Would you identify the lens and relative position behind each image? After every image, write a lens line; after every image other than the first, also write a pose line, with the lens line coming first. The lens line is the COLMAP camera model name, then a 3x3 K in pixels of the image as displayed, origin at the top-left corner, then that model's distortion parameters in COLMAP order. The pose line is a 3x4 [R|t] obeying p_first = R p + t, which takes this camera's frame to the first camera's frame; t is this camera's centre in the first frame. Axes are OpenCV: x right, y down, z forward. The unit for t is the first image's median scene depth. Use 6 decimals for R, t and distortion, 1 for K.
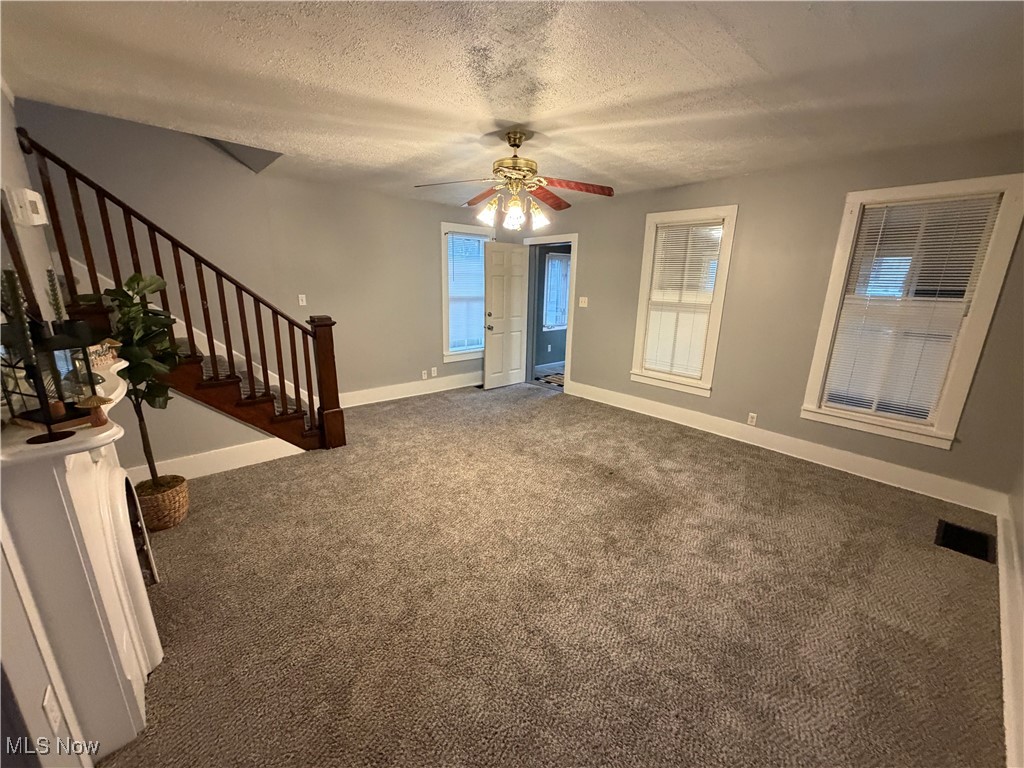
lens RADIAL K [[407.5, 0, 510.4], [0, 407.5, 384.2], [0, 0, 1]] dist [-0.000113, 0.000205]
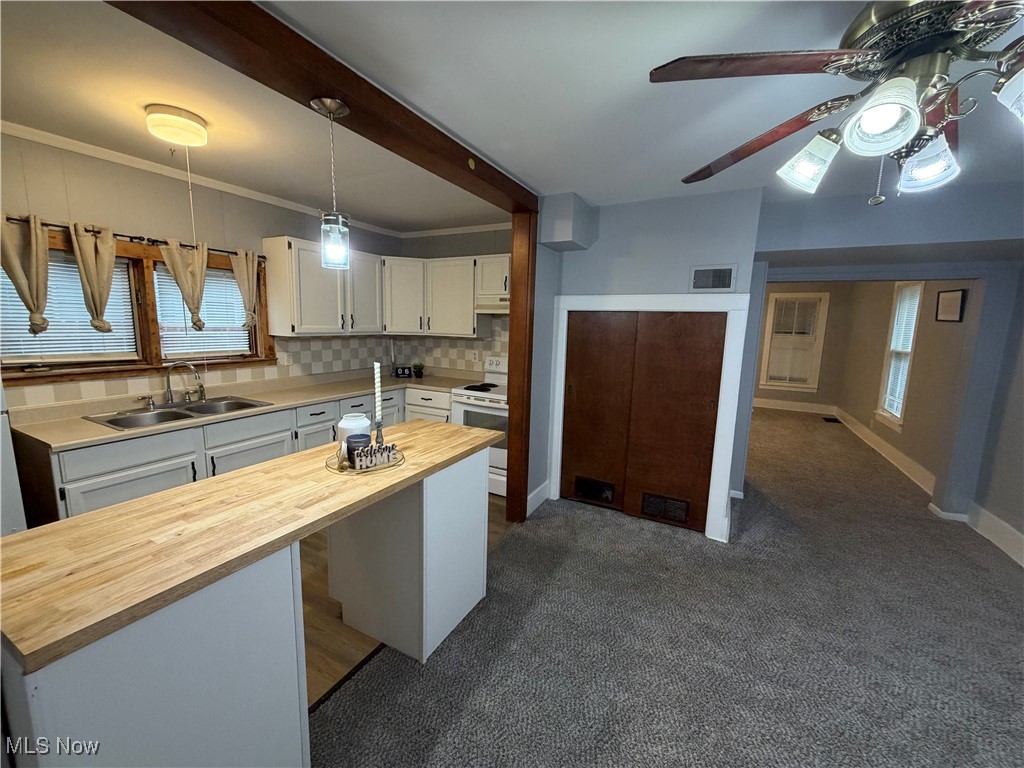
lens RADIAL K [[407.5, 0, 508.4], [0, 407.5, 382.8], [0, 0, 1]] dist [-0.000113, 0.000205]
pose [[0.940306, -0.044549, 0.337403, -1.469877], [0.081271, 0.992106, -0.095500, 0.170428], [-0.330485, 0.117220, 0.936504, -0.700969]]
